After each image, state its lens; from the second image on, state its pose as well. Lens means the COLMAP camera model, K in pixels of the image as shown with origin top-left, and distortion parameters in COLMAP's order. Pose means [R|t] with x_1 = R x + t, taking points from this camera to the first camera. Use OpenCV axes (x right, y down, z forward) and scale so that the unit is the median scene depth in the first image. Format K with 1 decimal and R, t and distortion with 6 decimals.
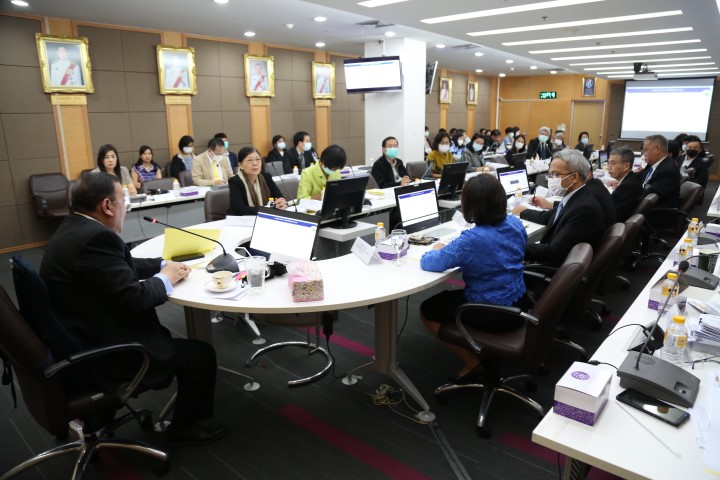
lens RADIAL K [[486.6, 0, 360.0], [0, 486.6, 240.0], [0, 0, 1]] dist [-0.063629, 0.001671]
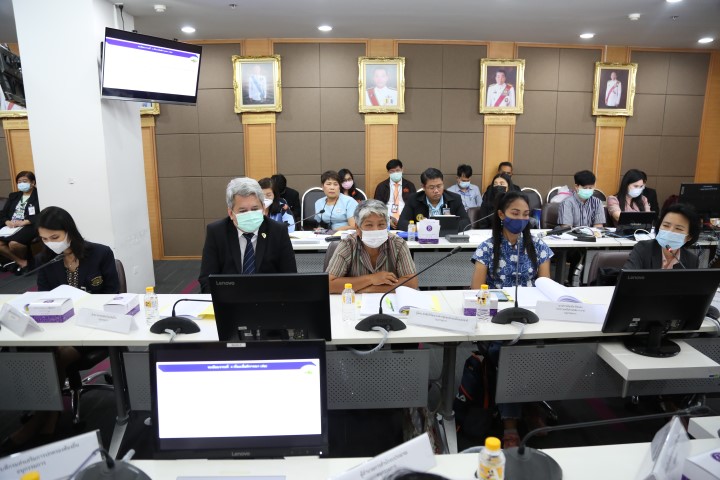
lens RADIAL K [[517.1, 0, 360.0], [0, 517.1, 240.0], [0, 0, 1]] dist [-0.064672, 0.001908]
pose [[0.690837, 0.143952, -0.708535, 0.214943], [-0.183207, 0.982849, 0.021054, -0.073118], [0.699413, 0.115264, 0.705362, 0.277319]]
